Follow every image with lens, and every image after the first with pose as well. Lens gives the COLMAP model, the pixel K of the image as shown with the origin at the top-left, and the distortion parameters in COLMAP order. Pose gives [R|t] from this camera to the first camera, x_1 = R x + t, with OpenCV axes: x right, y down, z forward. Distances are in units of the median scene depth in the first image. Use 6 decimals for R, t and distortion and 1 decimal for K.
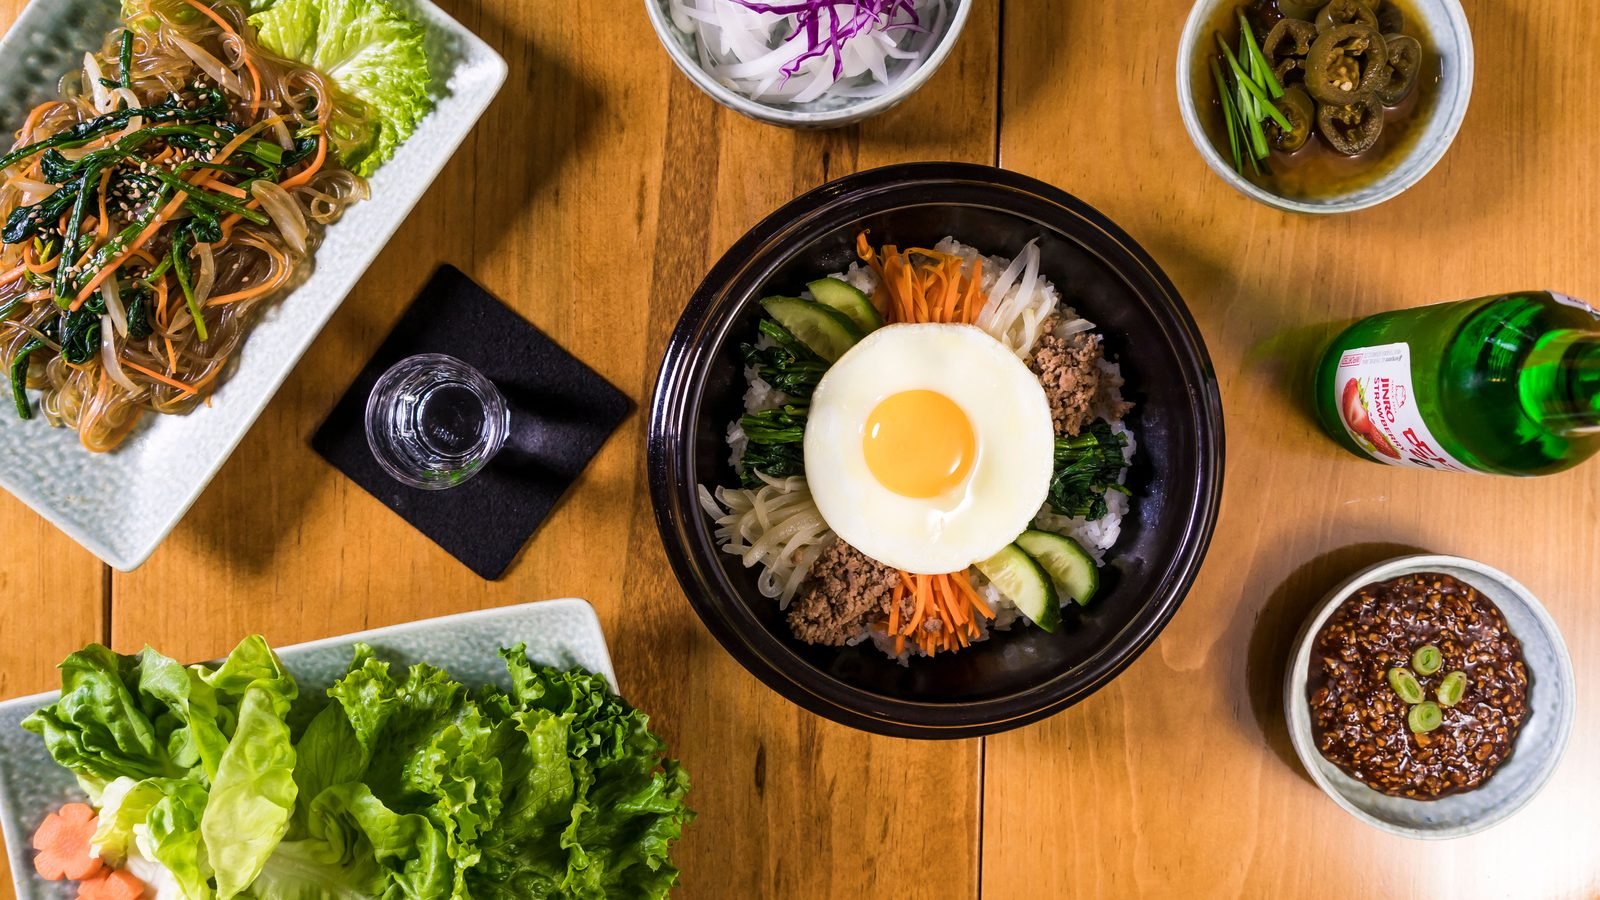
lens RADIAL K [[644.6, 0, 802.1], [0, 644.6, 452.6], [0, 0, 1]] dist [-0.000200, 0.000871]
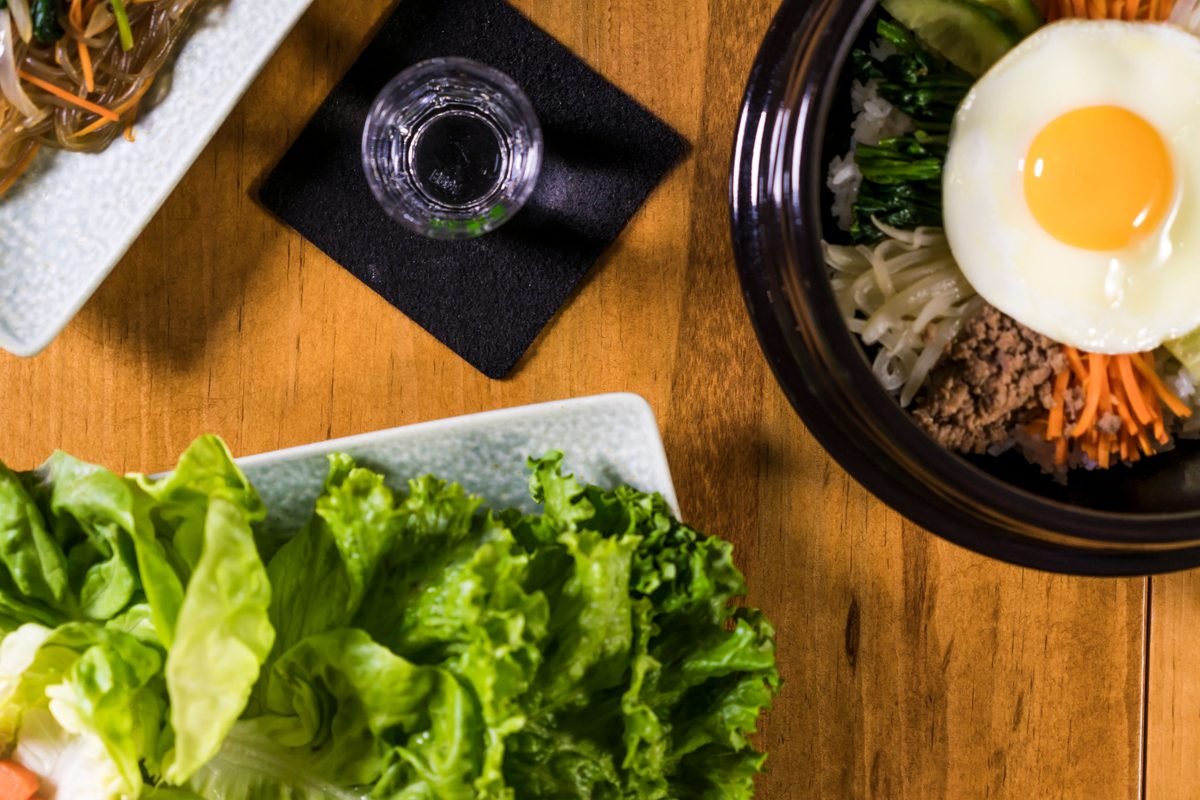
lens RADIAL K [[875.5, 0, 600.1], [0, 875.5, 400.7], [0, 0, 1]] dist [0.006230, 0.004130]
pose [[0.999991, 0.002293, 0.003597, -0.381917], [-0.002287, 0.999996, -0.001667, 0.235158], [-0.003600, 0.001659, 0.999992, -0.022995]]
